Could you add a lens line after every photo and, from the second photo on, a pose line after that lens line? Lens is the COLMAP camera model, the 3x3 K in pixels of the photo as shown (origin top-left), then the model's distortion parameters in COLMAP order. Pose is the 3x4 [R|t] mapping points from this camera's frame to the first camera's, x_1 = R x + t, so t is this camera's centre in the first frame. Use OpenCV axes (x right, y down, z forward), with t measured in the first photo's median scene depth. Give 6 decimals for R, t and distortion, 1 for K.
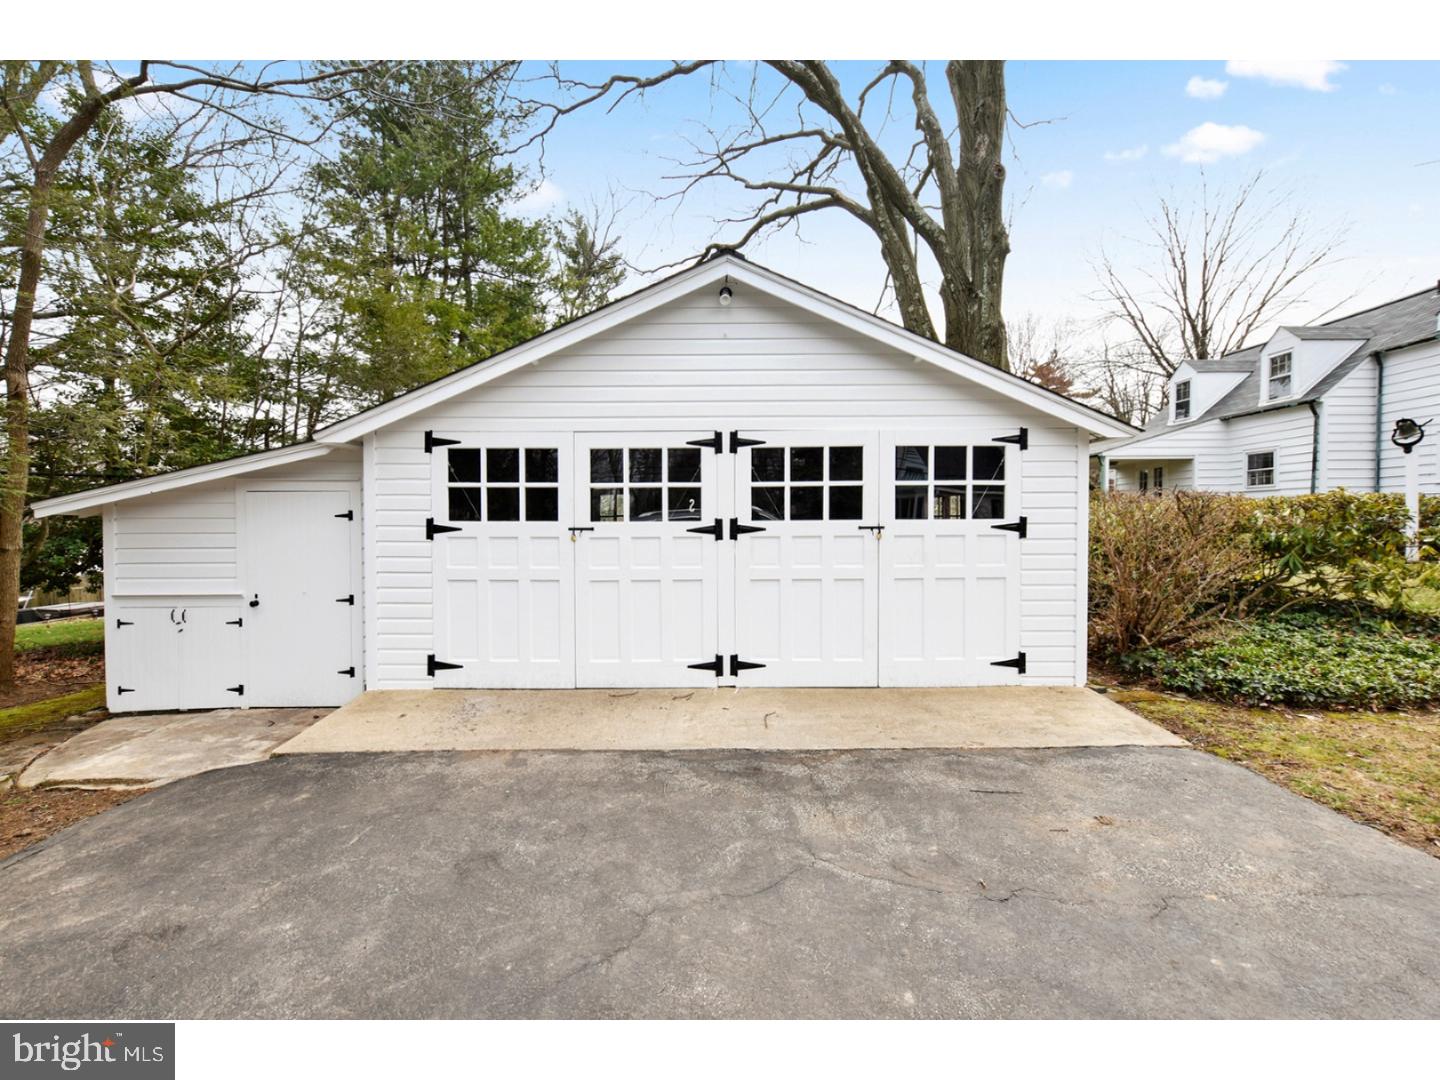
lens RADIAL K [[581.1, 0, 720.5], [0, 581.1, 527.8], [0, 0, 1]] dist [0.002230, 0.000127]
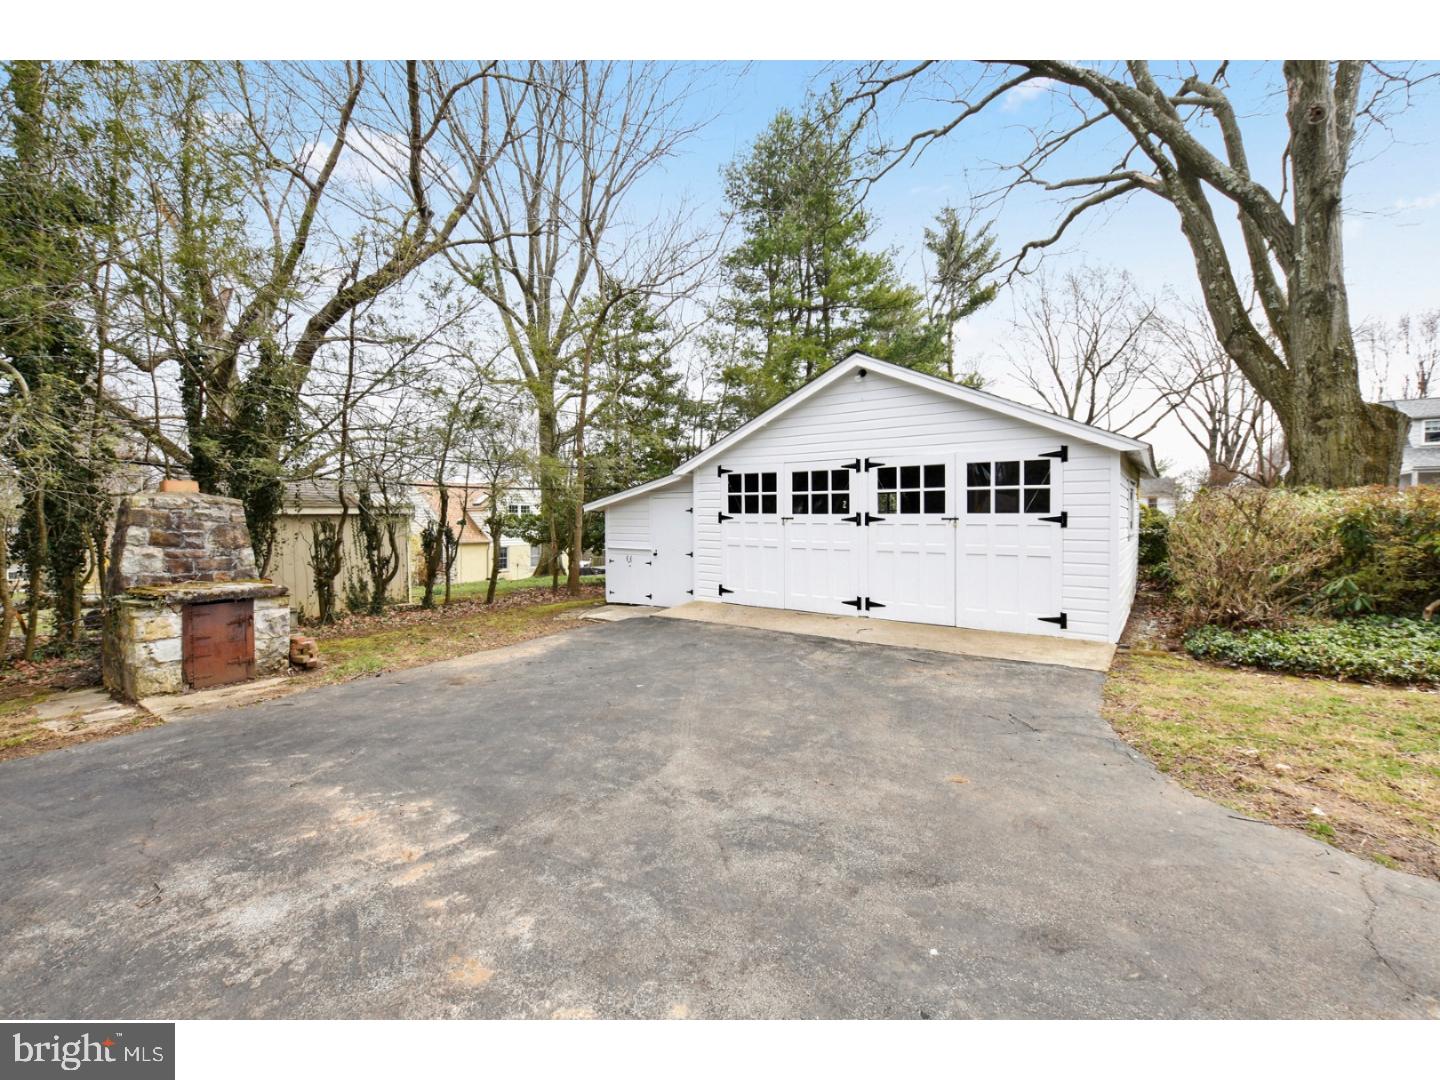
lens RADIAL K [[627.8, 0, 740.6], [0, 627.8, 536.7], [0, 0, 1]] dist [0.003604, -0.000037]
pose [[0.802608, 0.025627, -0.595956, 0.777549], [-0.011270, 0.999550, 0.027804, 0.006661], [0.596401, -0.015599, 0.802535, -0.603008]]
